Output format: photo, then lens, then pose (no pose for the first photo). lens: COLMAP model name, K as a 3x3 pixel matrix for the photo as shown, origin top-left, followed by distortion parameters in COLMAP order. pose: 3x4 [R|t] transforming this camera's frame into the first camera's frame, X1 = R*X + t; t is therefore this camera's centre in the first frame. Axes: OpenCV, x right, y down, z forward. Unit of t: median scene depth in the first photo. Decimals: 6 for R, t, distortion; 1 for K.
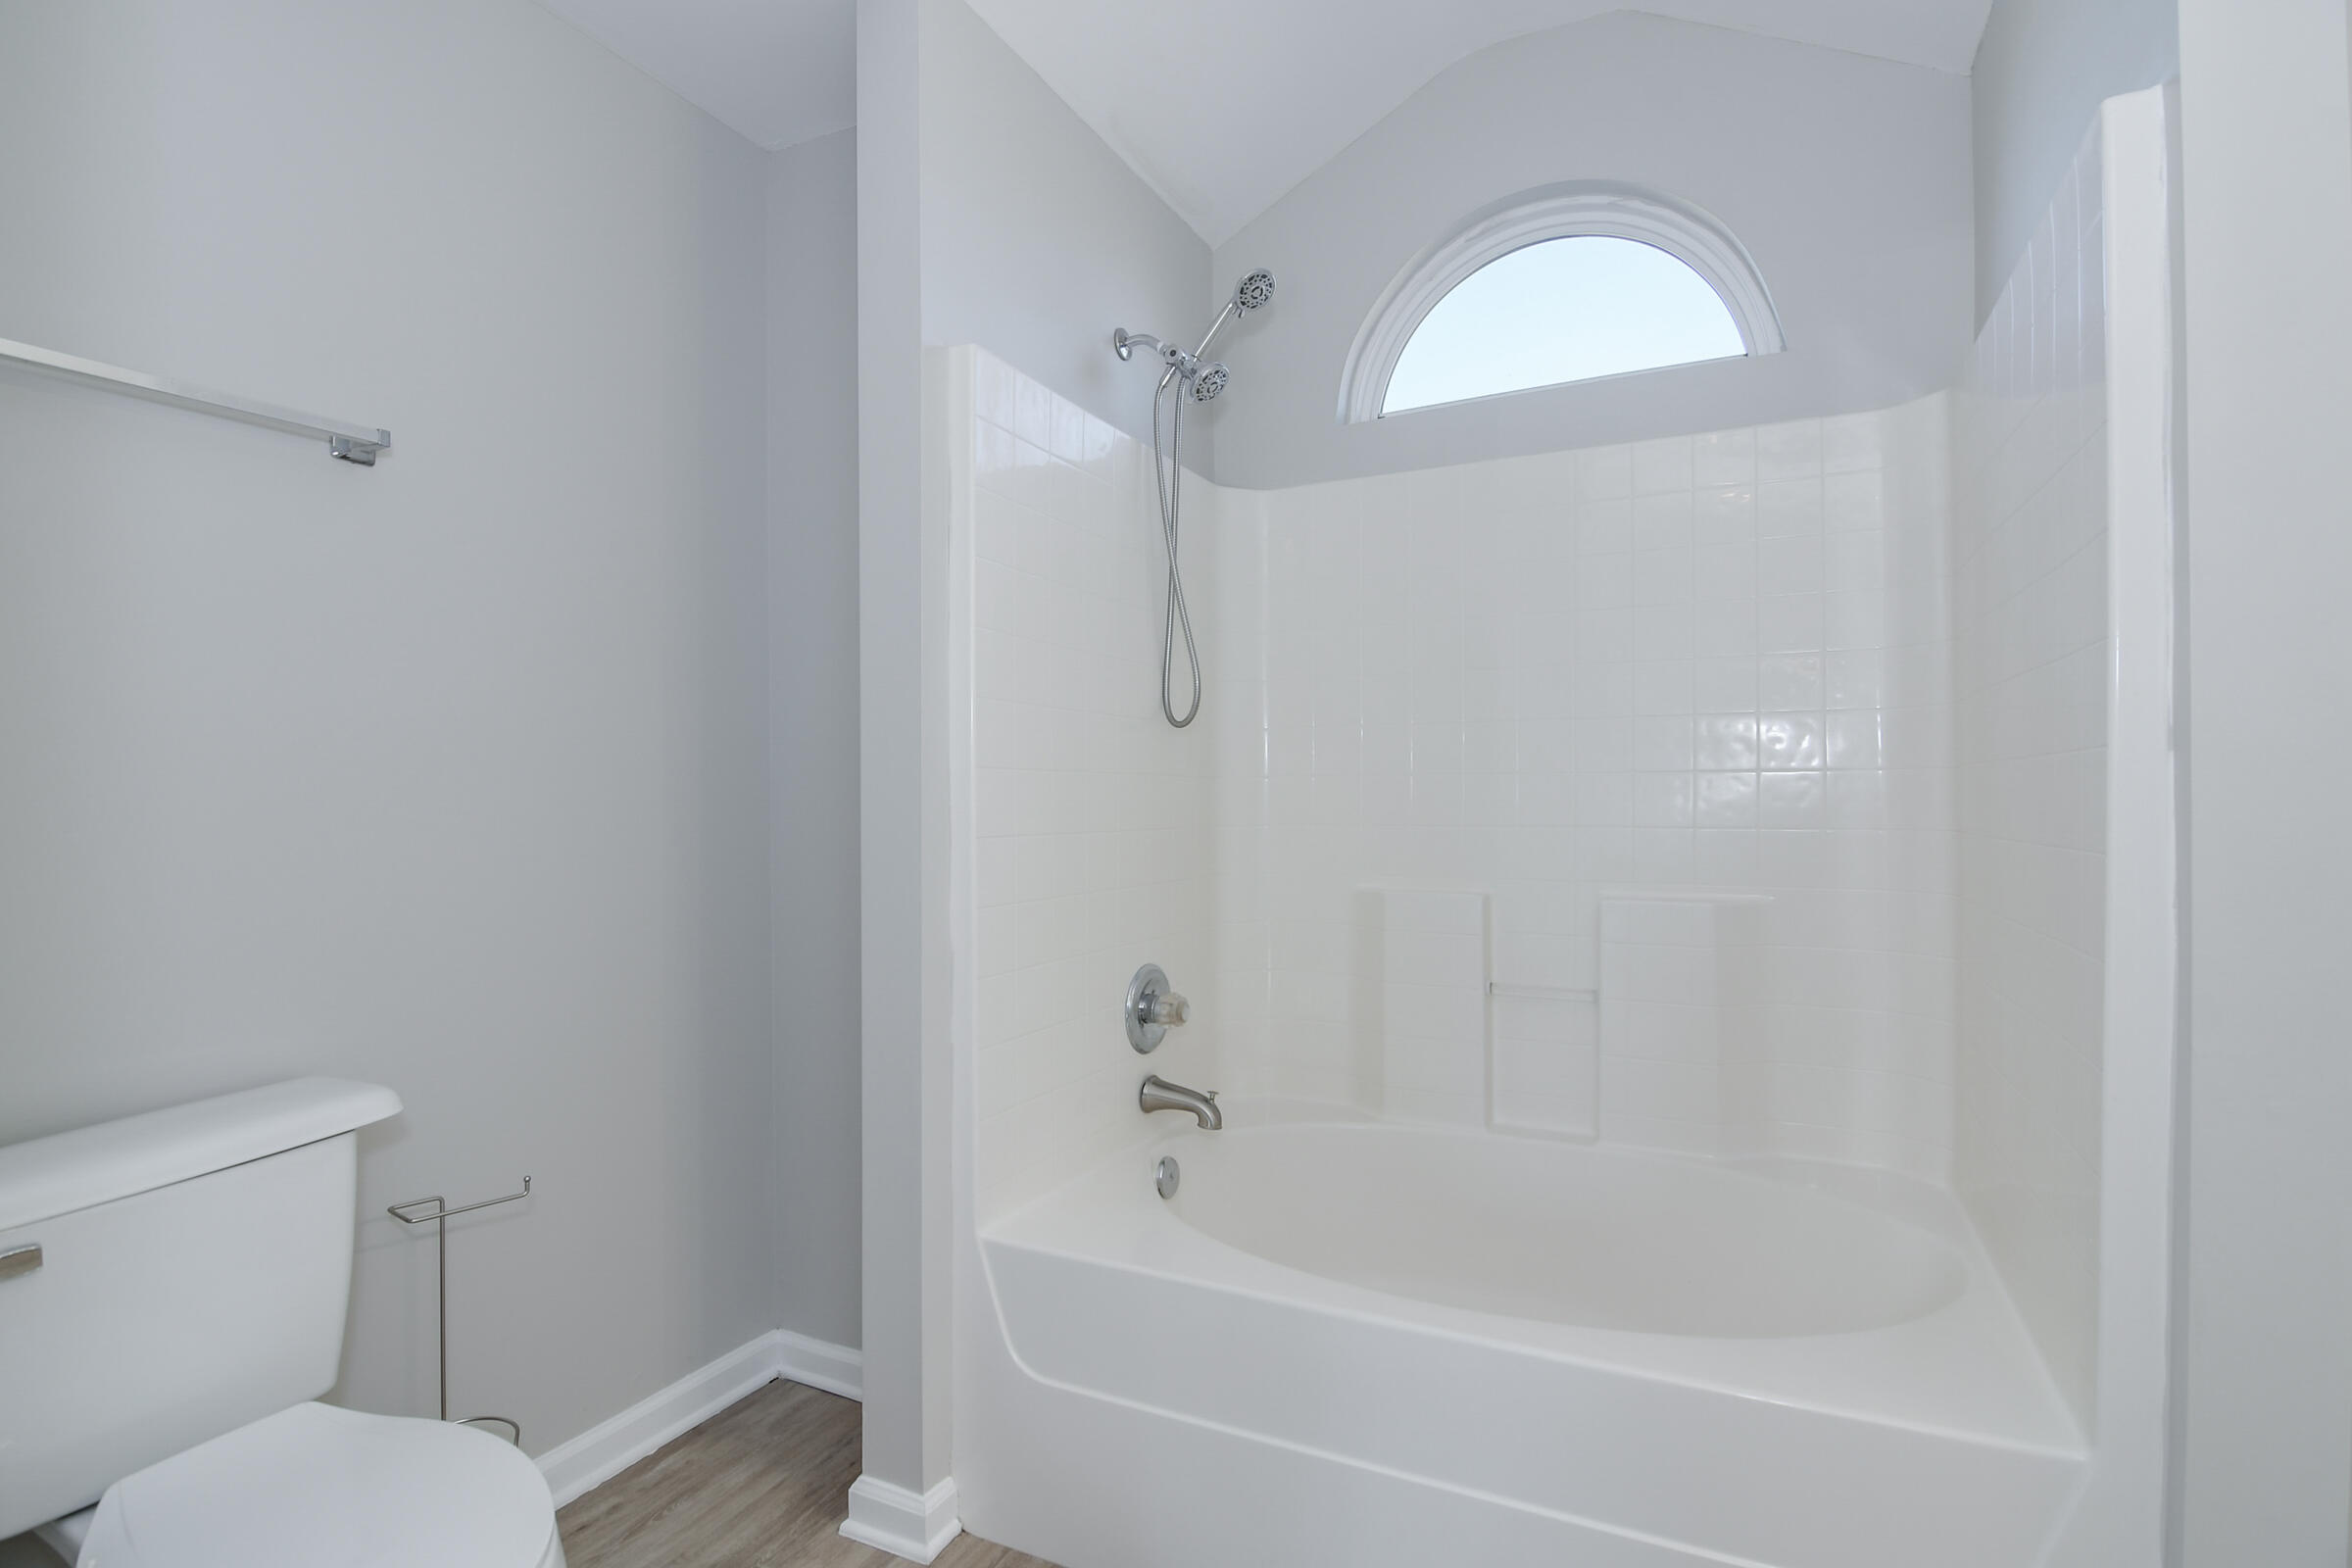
lens RADIAL K [[1139.0, 0, 1176.0], [0, 1139.0, 784.0], [0, 0, 1]] dist [-0.024760, -0.001341]
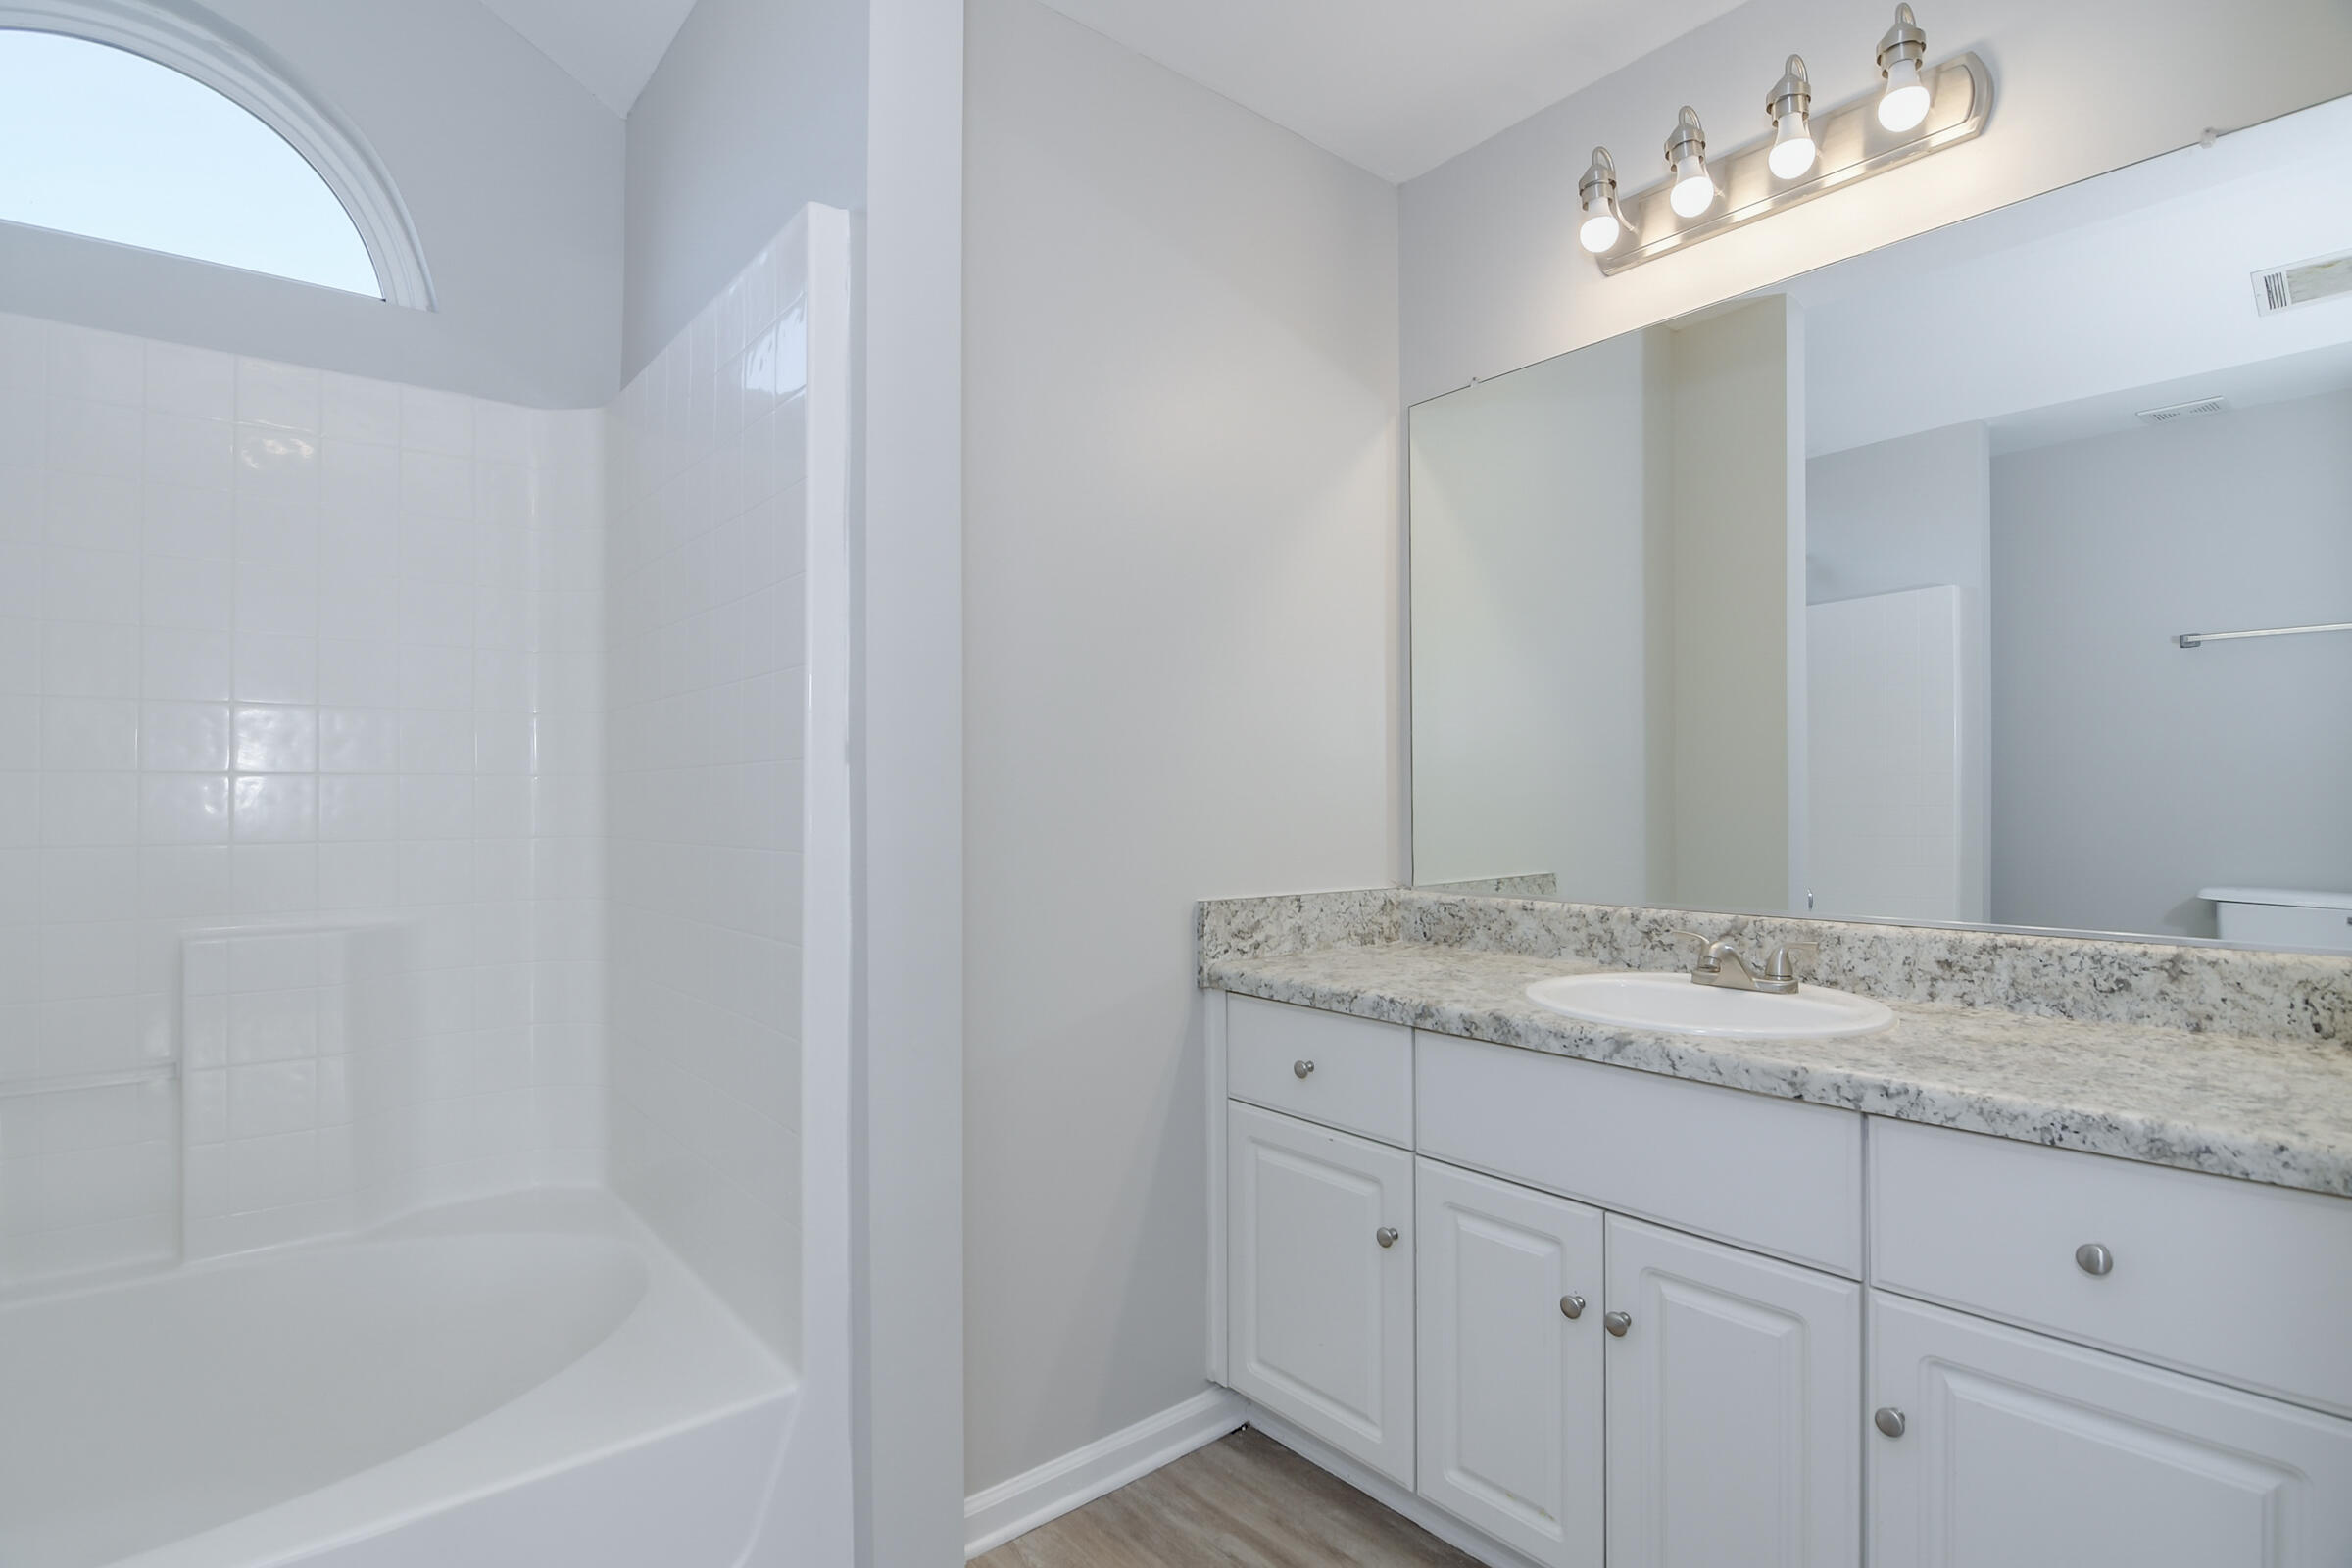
lens RADIAL K [[1139.0, 0, 1176.0], [0, 1139.0, 784.0], [0, 0, 1]] dist [-0.024760, -0.001341]
pose [[0.399295, 0.010999, 0.916757, -0.047964], [-0.005999, 0.999938, -0.009384, 0.000089], [-0.916803, -0.001753, 0.399336, 0.103269]]
